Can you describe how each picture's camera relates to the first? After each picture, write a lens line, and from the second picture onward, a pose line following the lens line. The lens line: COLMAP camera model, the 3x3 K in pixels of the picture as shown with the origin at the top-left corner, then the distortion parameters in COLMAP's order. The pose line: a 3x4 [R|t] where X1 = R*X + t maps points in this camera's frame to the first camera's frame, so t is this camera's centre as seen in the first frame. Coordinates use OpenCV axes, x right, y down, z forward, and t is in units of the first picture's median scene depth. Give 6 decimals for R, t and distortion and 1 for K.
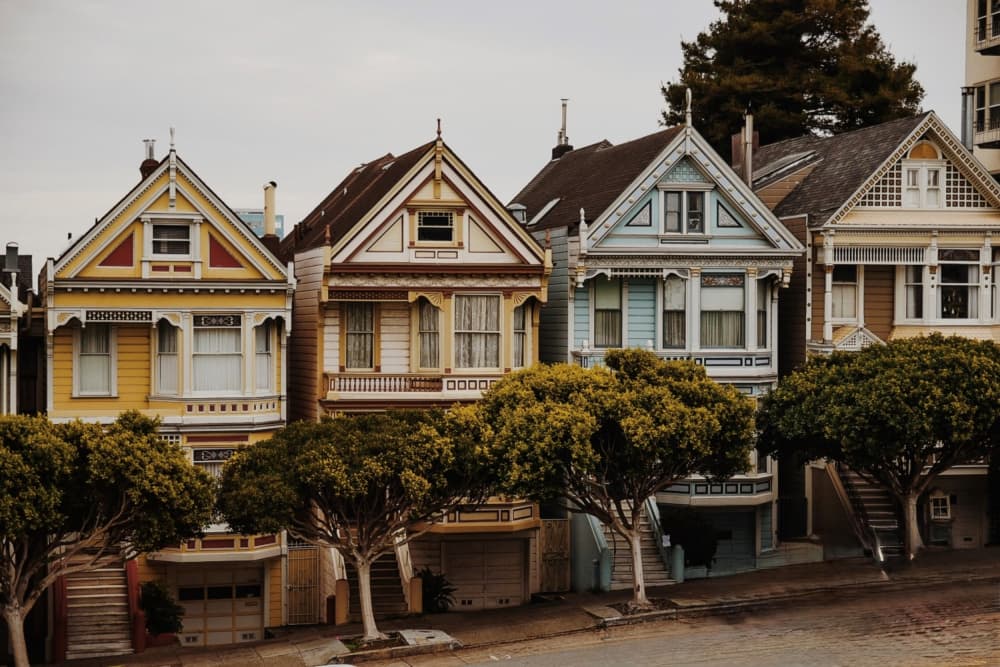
lens RADIAL K [[1947.5, 0, 477.5], [0, 1947.5, 340.7], [0, 0, 1]] dist [0.175510, 0.000000]
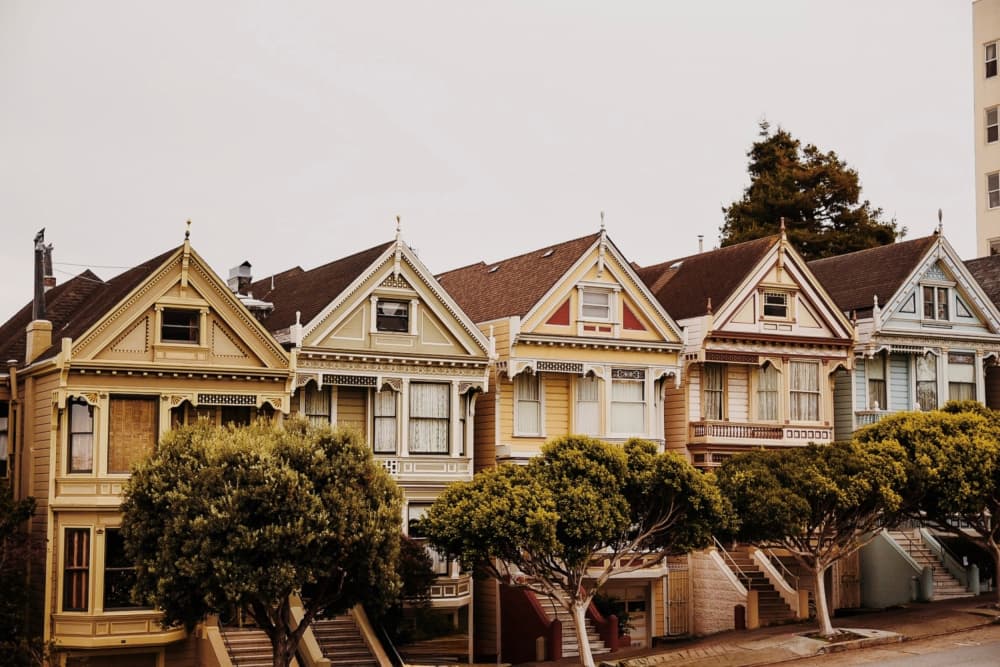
lens RADIAL K [[1459.8, 0, 450.1], [0, 1459.8, 351.0], [0, 0, 1]] dist [0.077791, 0.000000]
pose [[0.972569, 0.025744, 0.231186, -0.435304], [-0.001312, 0.994449, -0.105215, 0.068181], [-0.232612, 0.102025, 0.967204, 0.157067]]
